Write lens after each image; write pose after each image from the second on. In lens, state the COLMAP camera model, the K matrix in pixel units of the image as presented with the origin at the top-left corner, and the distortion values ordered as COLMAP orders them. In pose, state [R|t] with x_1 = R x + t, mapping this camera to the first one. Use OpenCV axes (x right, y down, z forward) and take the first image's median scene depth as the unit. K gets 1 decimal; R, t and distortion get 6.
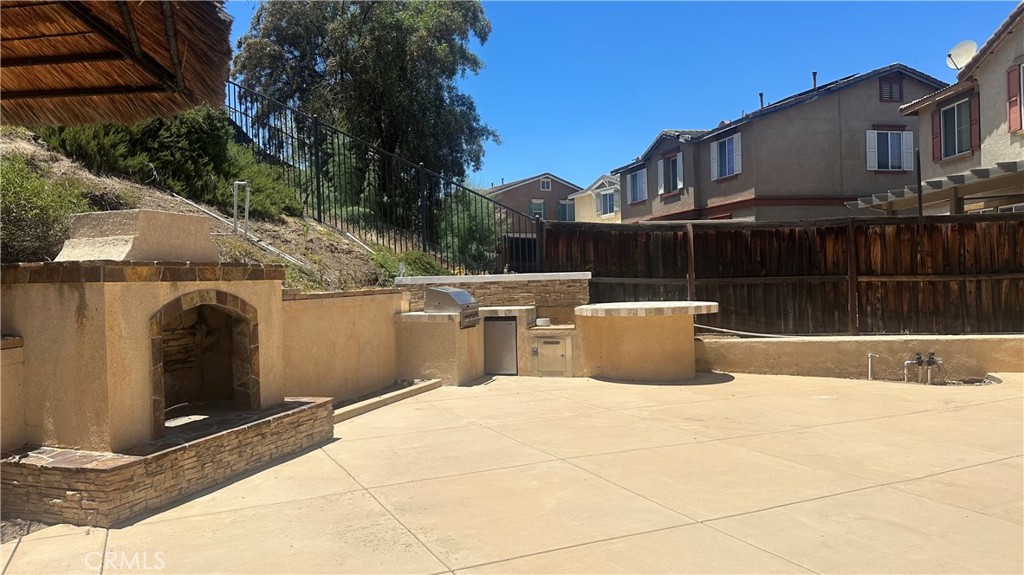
lens RADIAL K [[726.2, 0, 517.9], [0, 726.2, 288.2], [0, 0, 1]] dist [0.101845, -0.176186]
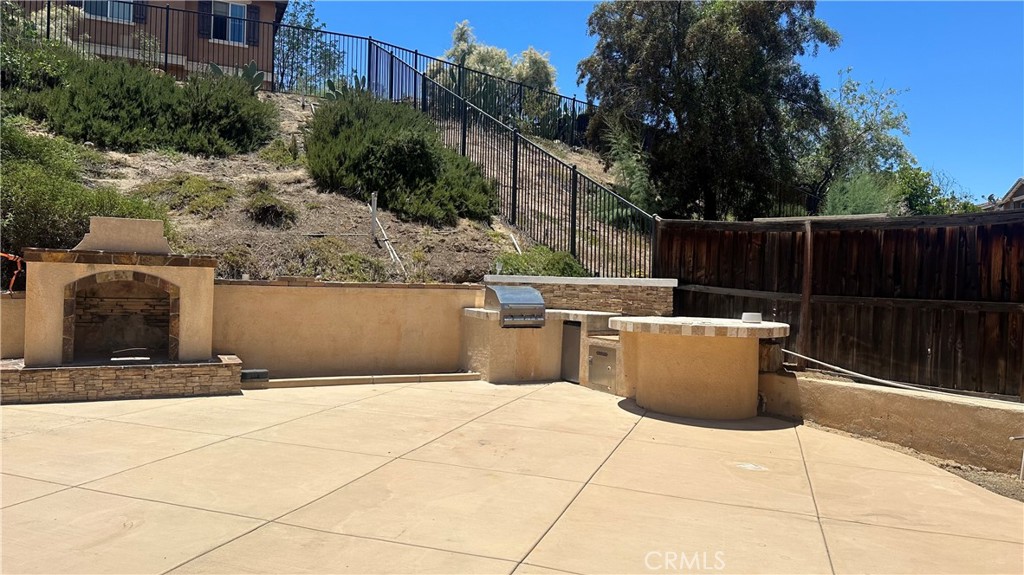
lens RADIAL K [[726.2, 0, 517.9], [0, 726.2, 288.2], [0, 0, 1]] dist [0.101845, -0.176186]
pose [[0.697074, 0.053654, -0.714989, 0.608560], [-0.056273, 0.998214, 0.020045, -0.018979], [0.714787, 0.026262, 0.698849, 0.277249]]
